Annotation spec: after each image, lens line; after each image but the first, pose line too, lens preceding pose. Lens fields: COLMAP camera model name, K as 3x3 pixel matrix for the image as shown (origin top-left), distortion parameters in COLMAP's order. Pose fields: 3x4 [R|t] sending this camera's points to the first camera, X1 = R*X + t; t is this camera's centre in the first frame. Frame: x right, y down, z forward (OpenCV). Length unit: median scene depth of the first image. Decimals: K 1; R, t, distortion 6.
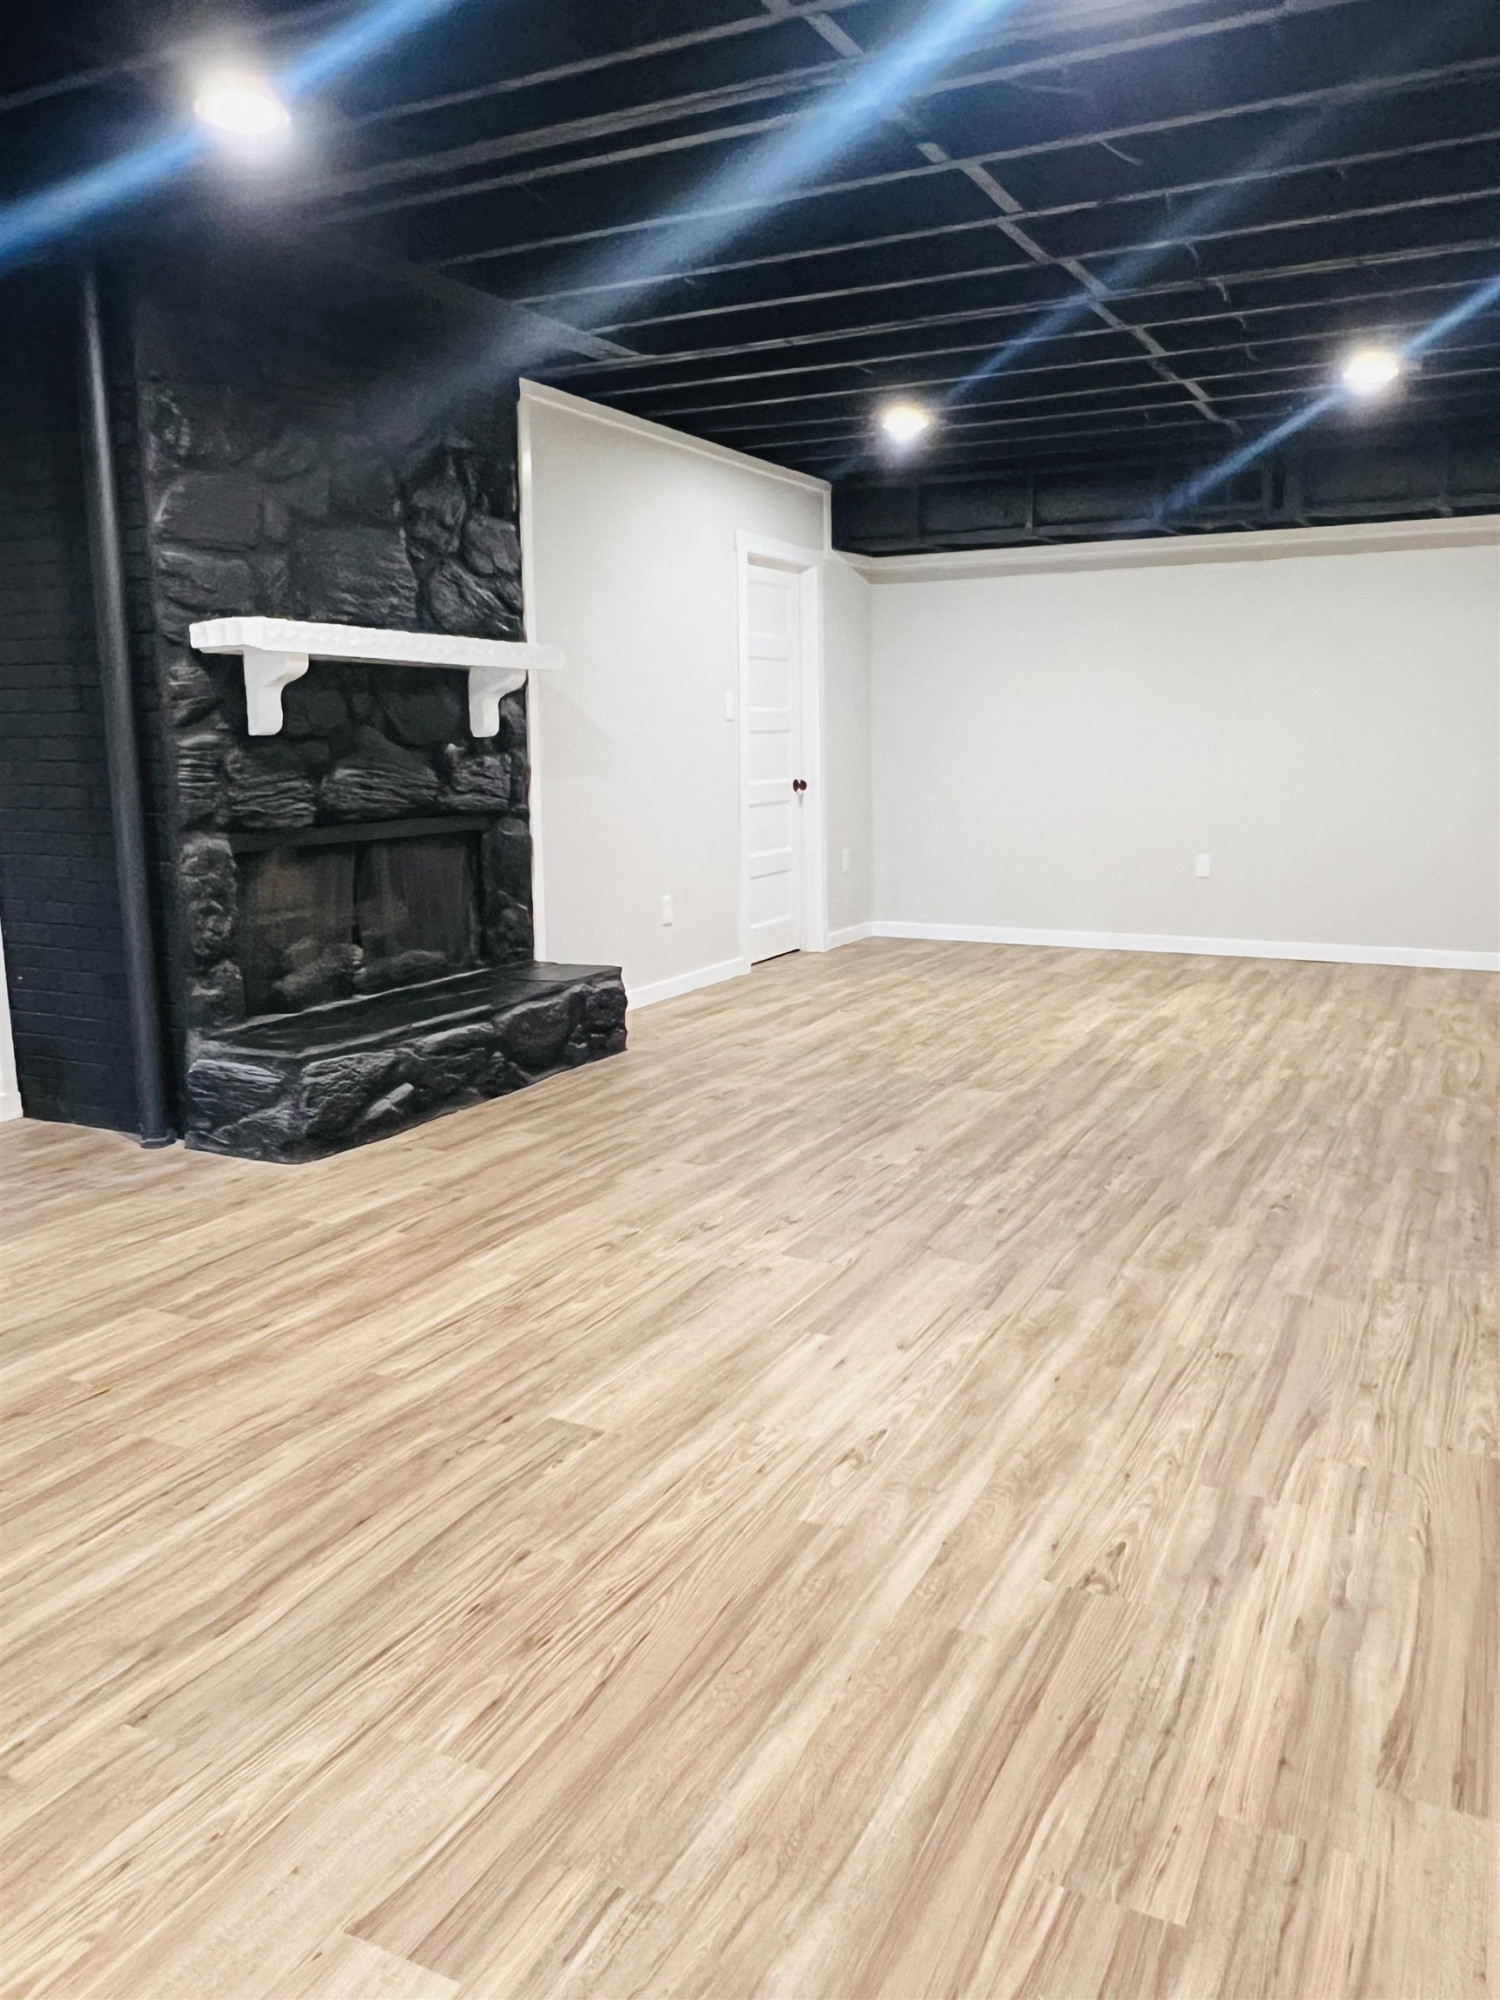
lens RADIAL K [[1493.6, 0, 750.0], [0, 1493.6, 1000.0], [0, 0, 1]] dist [-0.002625, -0.004673]
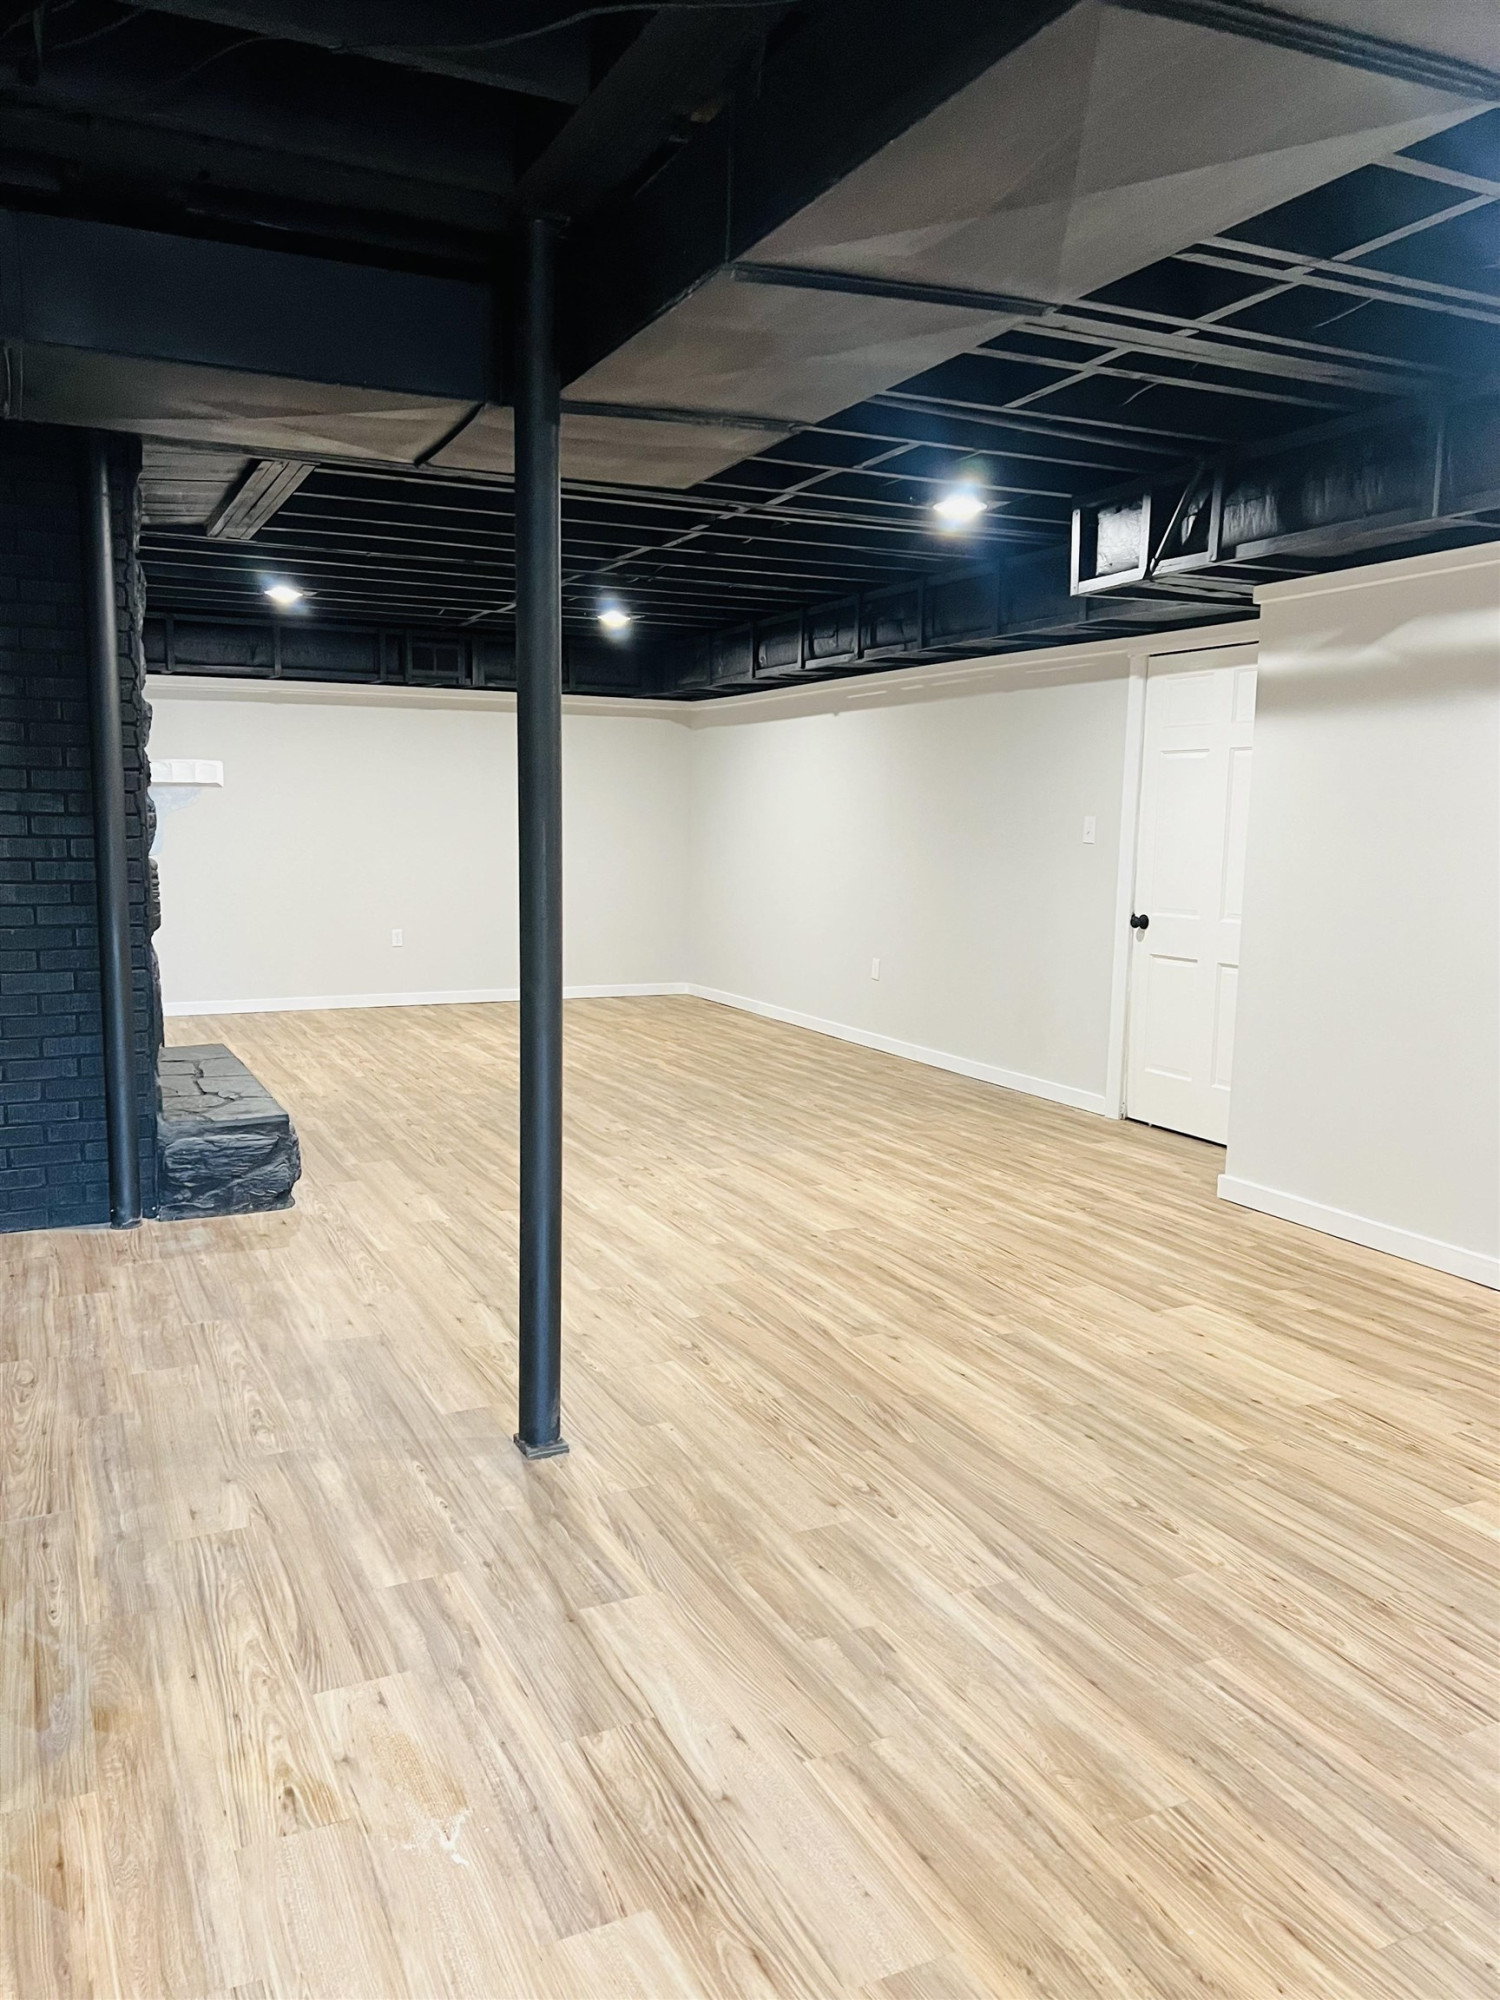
lens RADIAL K [[1488.3, 0, 738.8], [0, 1488.3, 1011.2], [0, 0, 1]] dist [0.088936, -0.113240]
pose [[0.610619, -0.090630, 0.786721, -1.035630], [0.122757, 0.992254, 0.019029, -0.027548], [-0.782352, 0.084956, 0.617015, -0.059655]]
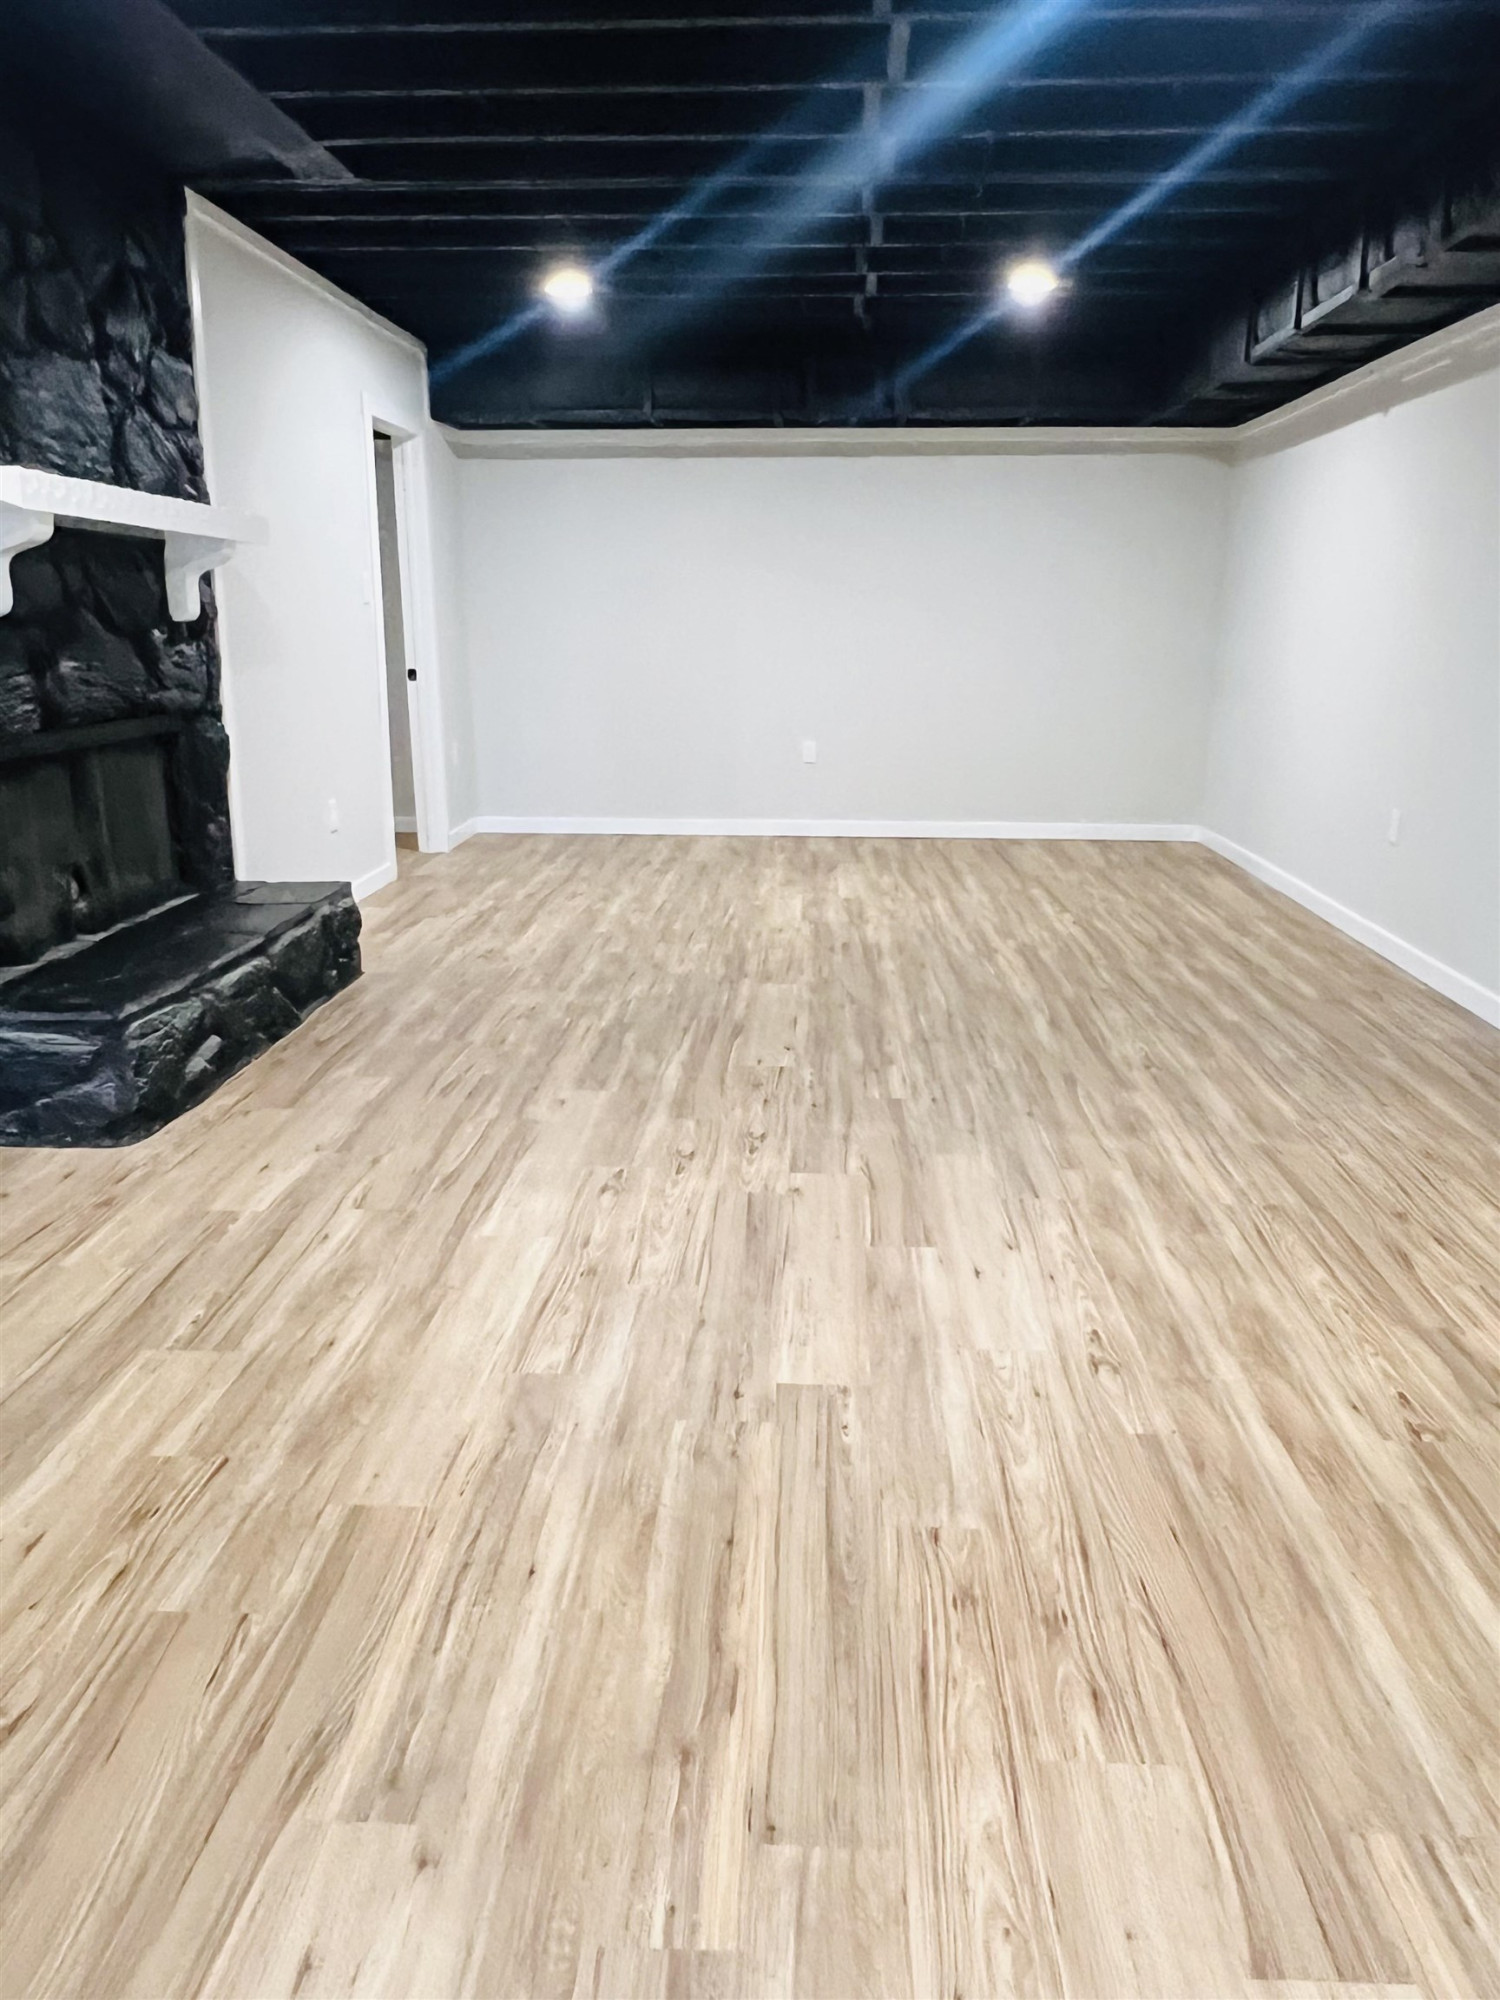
lens RADIAL K [[1463.8, 0, 750.0], [0, 1463.8, 1000.0], [0, 0, 1]] dist [-0.004689, -0.005078]
pose [[0.912506, -0.092090, 0.398562, -0.304584], [0.060588, 0.994010, 0.090955, -0.023312], [-0.404551, -0.058849, 0.912620, 0.125747]]
